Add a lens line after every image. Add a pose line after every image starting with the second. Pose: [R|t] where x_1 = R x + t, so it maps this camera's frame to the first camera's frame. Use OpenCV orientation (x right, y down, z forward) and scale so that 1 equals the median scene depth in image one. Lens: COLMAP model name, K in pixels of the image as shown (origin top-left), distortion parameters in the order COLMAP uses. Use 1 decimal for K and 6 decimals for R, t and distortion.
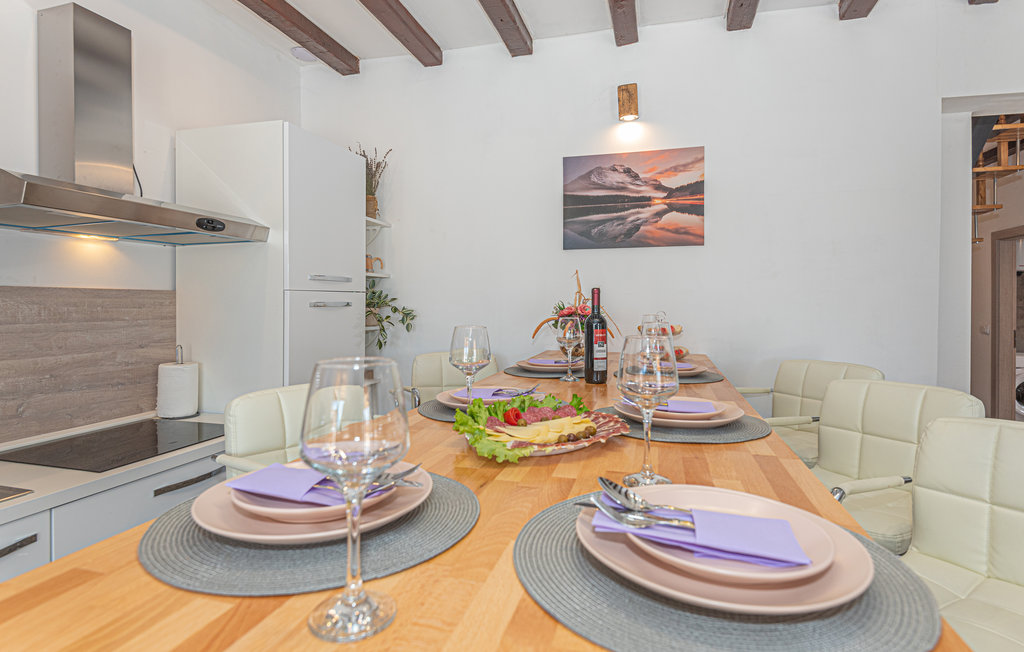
lens RADIAL K [[520.3, 0, 512.4], [0, 520.3, 316.0], [0, 0, 1]] dist [0.026788, -0.001197]
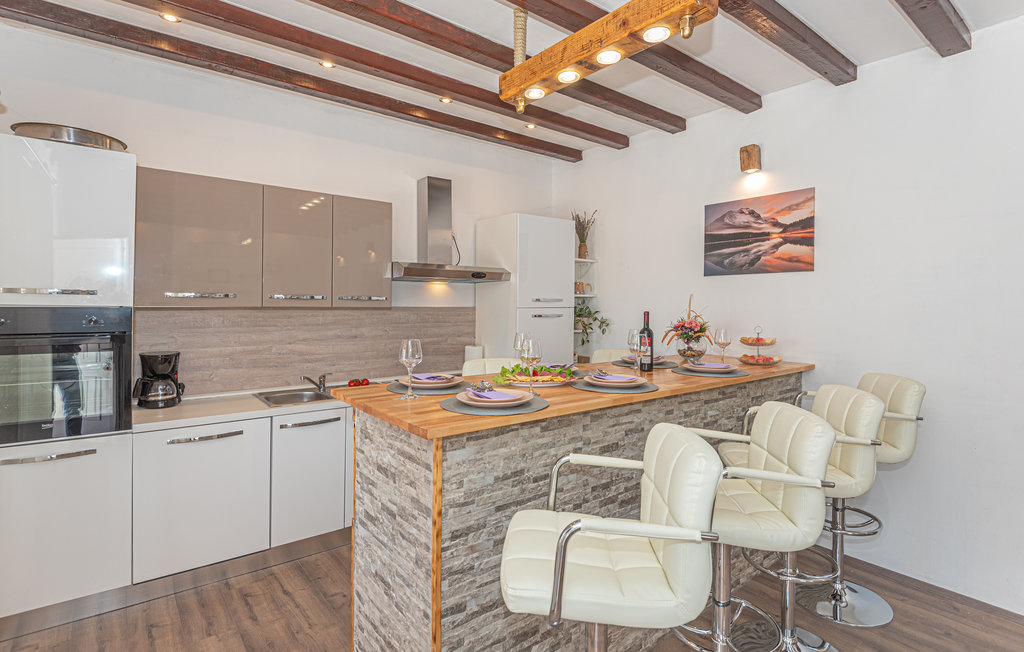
lens RADIAL K [[520.4, 0, 512.3], [0, 520.4, 323.0], [0, 0, 1]] dist [-0.000334, -0.000234]
pose [[0.783925, 0.027560, -0.620243, 0.552785], [-0.019026, 0.999611, 0.020371, -0.029138], [0.620563, -0.004169, 0.784145, -0.331046]]
